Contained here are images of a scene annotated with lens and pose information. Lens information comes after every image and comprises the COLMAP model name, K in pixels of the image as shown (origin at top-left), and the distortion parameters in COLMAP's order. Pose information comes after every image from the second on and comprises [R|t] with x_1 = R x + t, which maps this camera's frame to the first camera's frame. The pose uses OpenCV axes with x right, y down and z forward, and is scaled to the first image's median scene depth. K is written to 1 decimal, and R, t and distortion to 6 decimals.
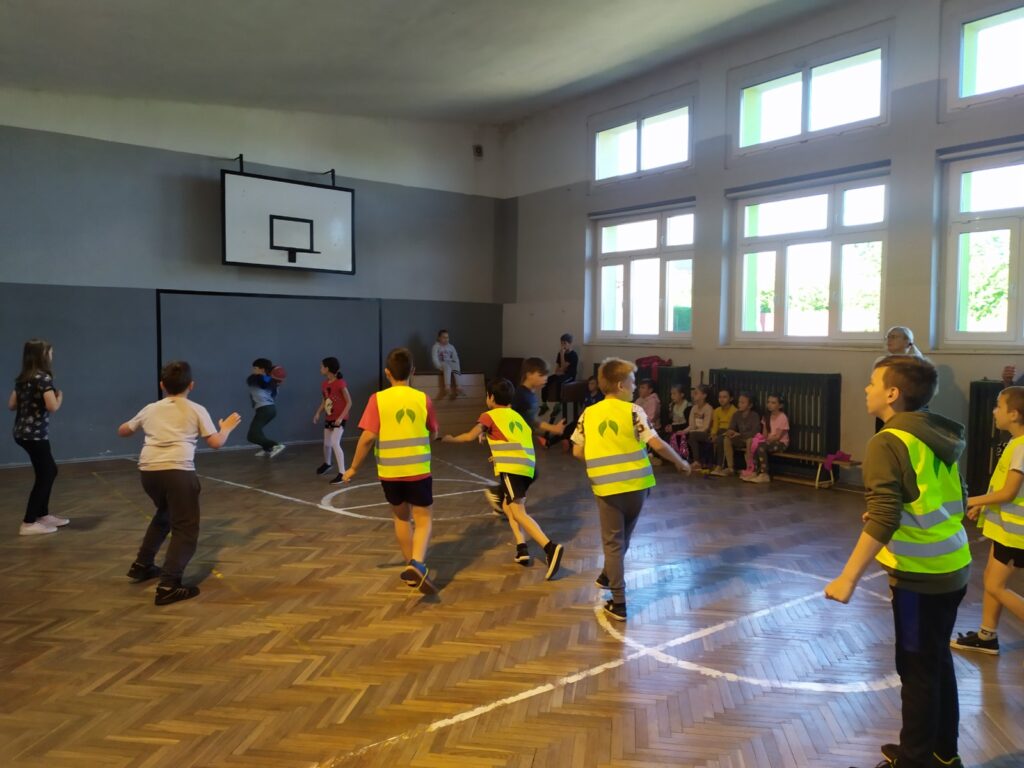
lens RADIAL K [[796.7, 0, 512.0], [0, 796.7, 384.0], [0, 0, 1]] dist [0.002344, -0.001939]
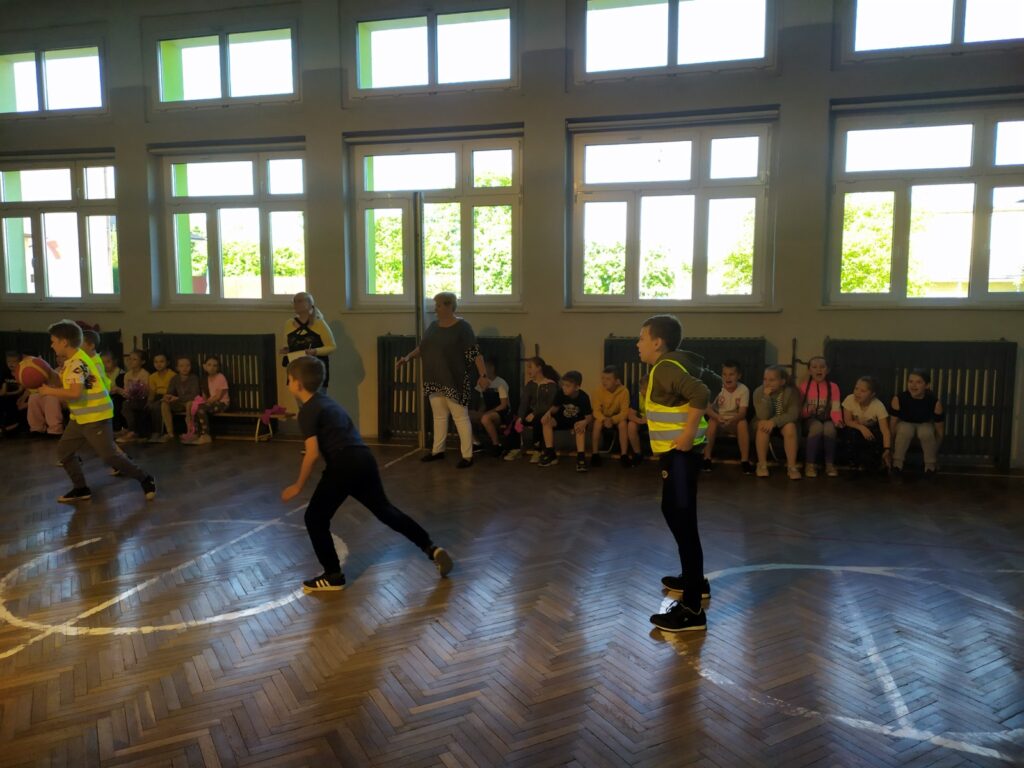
lens RADIAL K [[781.0, 0, 512.0], [0, 781.0, 384.0], [0, 0, 1]] dist [0.096916, -0.095369]
pose [[0.799359, -0.066763, 0.597134, -0.286944], [0.038351, 0.997450, 0.060181, -0.024726], [-0.599629, -0.025206, 0.799881, 0.374742]]
